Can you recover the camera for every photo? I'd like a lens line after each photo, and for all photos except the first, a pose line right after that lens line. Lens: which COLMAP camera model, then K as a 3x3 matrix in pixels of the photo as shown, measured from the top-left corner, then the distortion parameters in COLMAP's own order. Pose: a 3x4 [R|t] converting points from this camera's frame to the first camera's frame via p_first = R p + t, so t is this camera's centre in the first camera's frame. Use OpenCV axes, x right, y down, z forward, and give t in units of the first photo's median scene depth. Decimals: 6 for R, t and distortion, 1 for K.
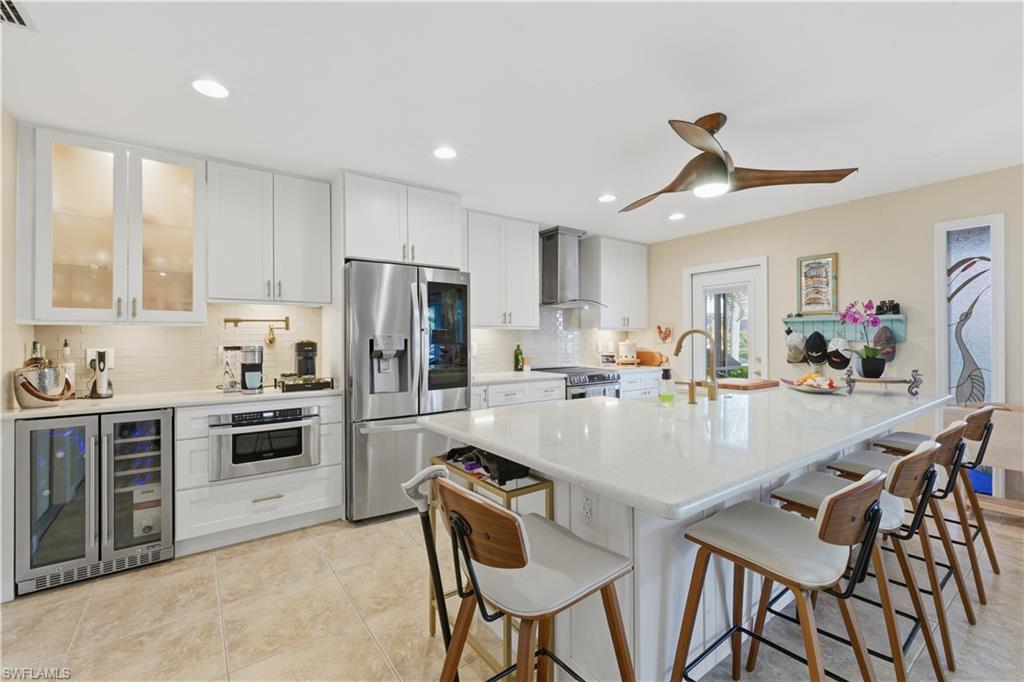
lens RADIAL K [[427.7, 0, 512.0], [0, 427.7, 341.0], [0, 0, 1]] dist [0.001472, -0.000143]
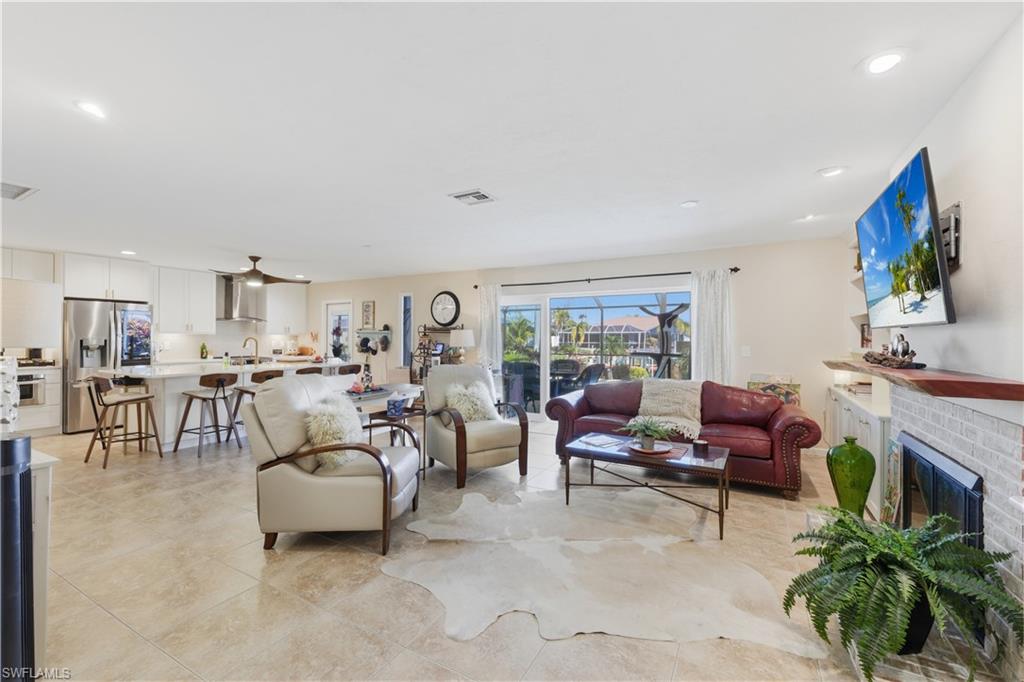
lens RADIAL K [[420.0, 0, 511.2], [0, 420.0, 338.2], [0, 0, 1]] dist [0.001214, -0.000124]
pose [[0.906694, 0.008557, 0.421702, 0.603548], [-0.006819, 0.999961, -0.005628, -0.013547], [-0.421734, 0.002227, 0.906717, -1.477805]]
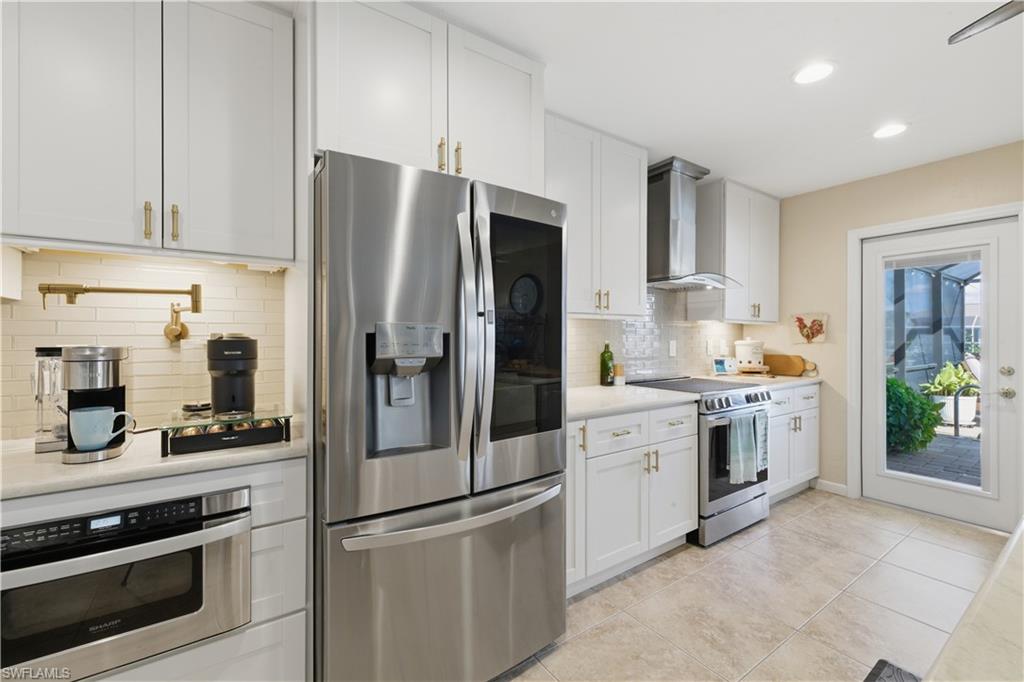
lens RADIAL K [[420.0, 0, 511.2], [0, 420.0, 338.2], [0, 0, 1]] dist [0.001214, -0.000124]
pose [[0.999578, 0.006497, -0.028306, -0.160554], [-0.006445, 0.999977, 0.001906, -0.000795], [0.028317, -0.001723, 0.999597, 0.533443]]
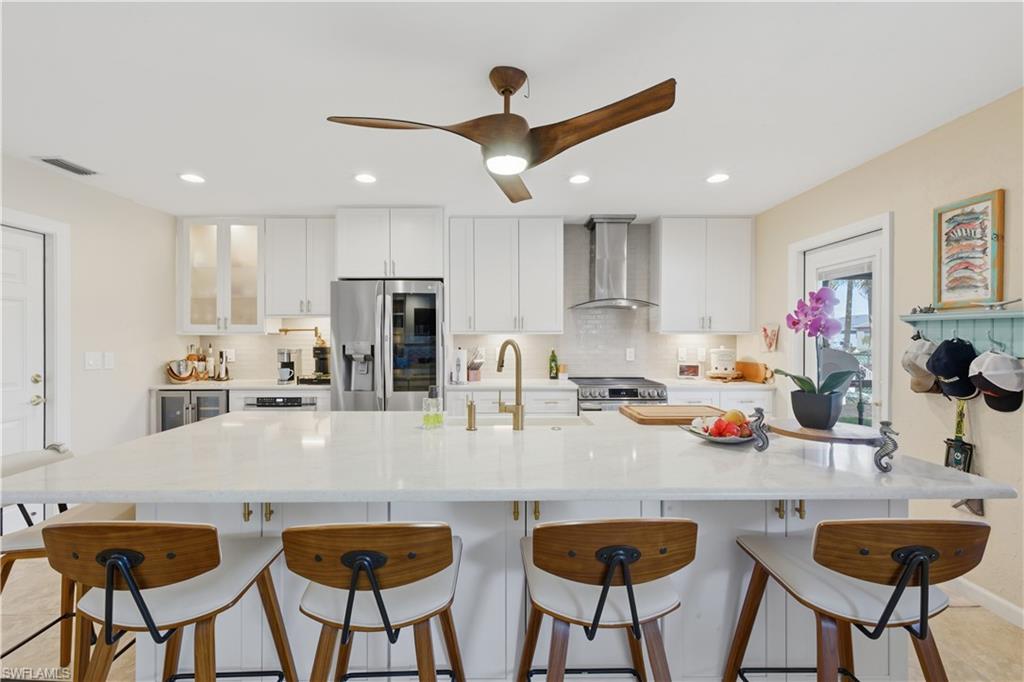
lens RADIAL K [[436.7, 0, 512.0], [0, 436.7, 341.0], [0, 0, 1]] dist [0.000945, 0.000063]
pose [[0.815452, 0.007708, -0.578773, 0.707053], [-0.005976, 0.999970, 0.004897, -0.022558], [0.578793, -0.000534, 0.815474, 0.256482]]
